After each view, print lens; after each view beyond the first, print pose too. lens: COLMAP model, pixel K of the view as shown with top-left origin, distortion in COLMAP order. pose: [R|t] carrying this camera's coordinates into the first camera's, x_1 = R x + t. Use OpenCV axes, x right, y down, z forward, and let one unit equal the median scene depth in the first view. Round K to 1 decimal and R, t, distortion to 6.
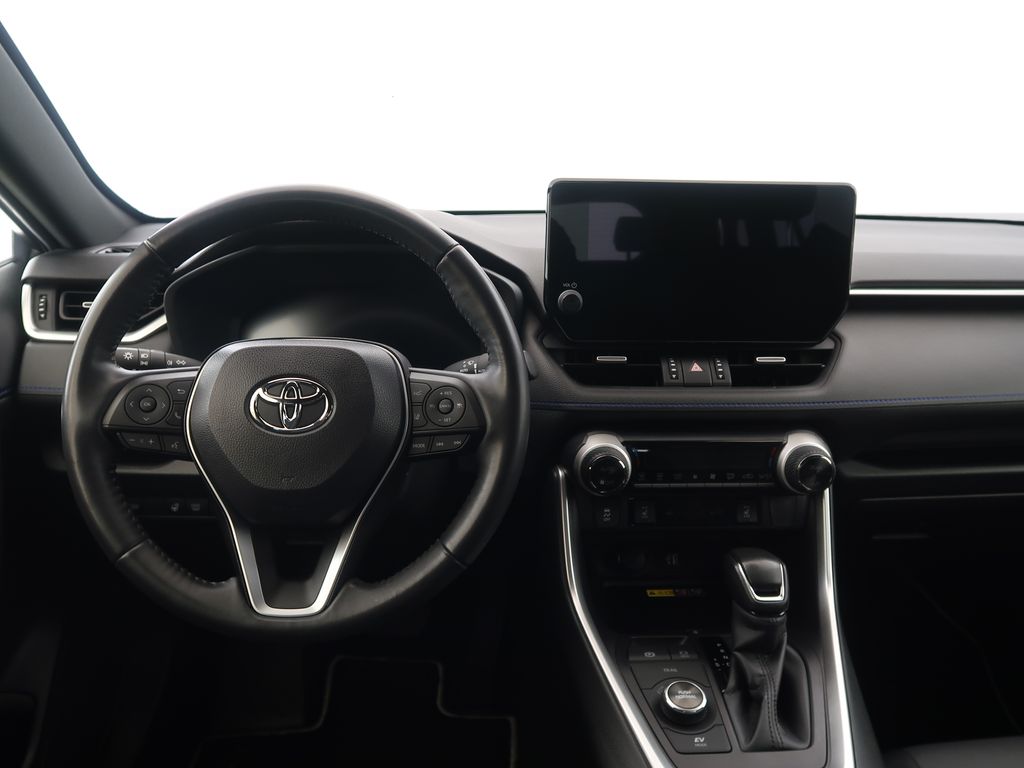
lens RADIAL K [[776.3, 0, 512.0], [0, 776.3, 384.0], [0, 0, 1]] dist [-0.032083, 0.000391]
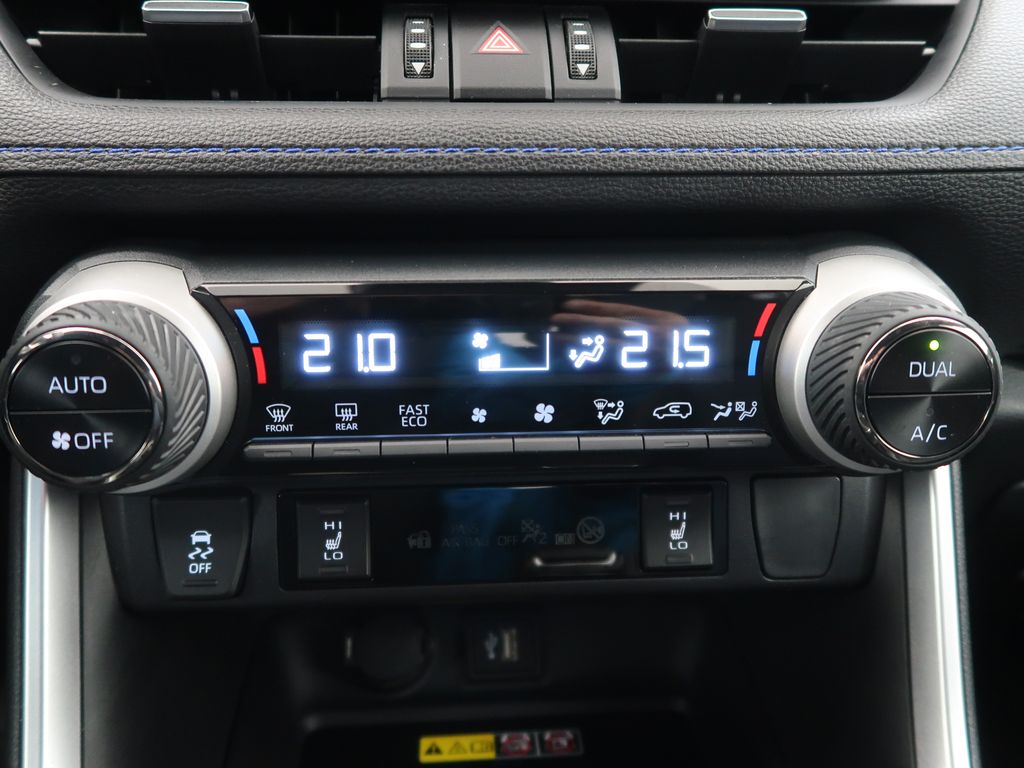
lens RADIAL K [[871.6, 0, 512.0], [0, 871.6, 384.0], [0, 0, 1]] dist [0.004559, 0.002553]
pose [[0.999397, -0.015619, 0.031004, 0.262624], [0.014077, 0.998683, 0.049340, 0.103128], [-0.031734, -0.048874, 0.998301, 0.762431]]
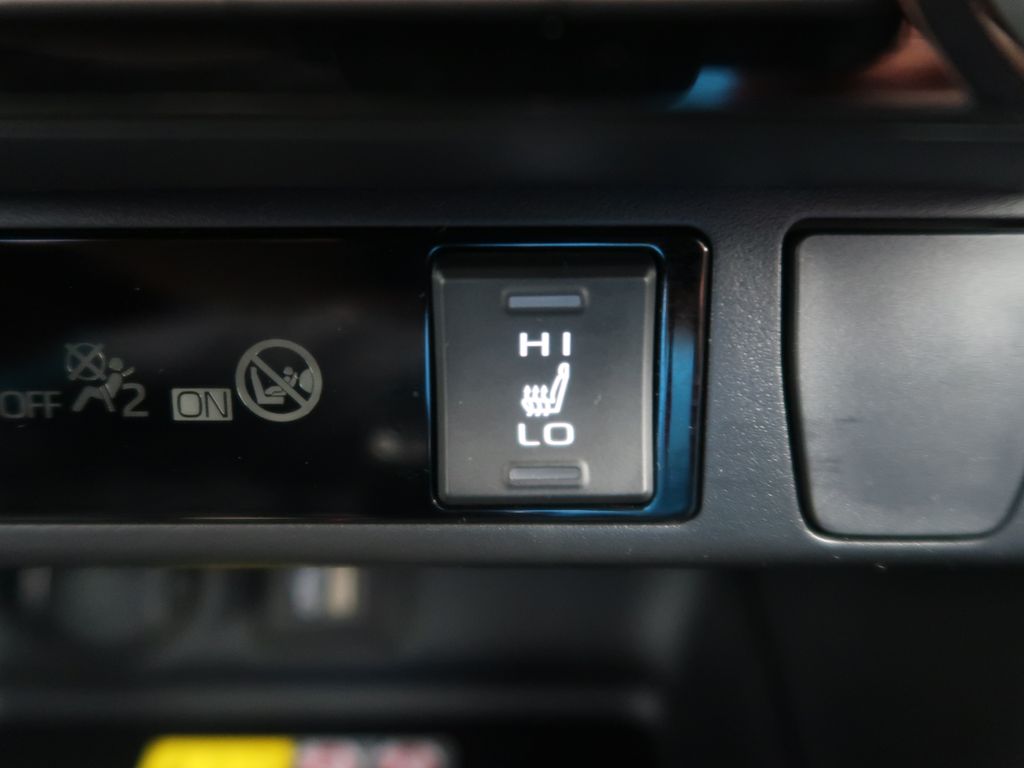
lens RADIAL K [[871.6, 0, 512.0], [0, 871.6, 384.0], [0, 0, 1]] dist [0.004559, 0.002553]
pose [[0.999081, 0.007010, -0.042280, 0.348374], [0.001973, 0.977962, 0.208775, 0.161931], [0.042811, -0.208666, 0.977049, 1.023387]]
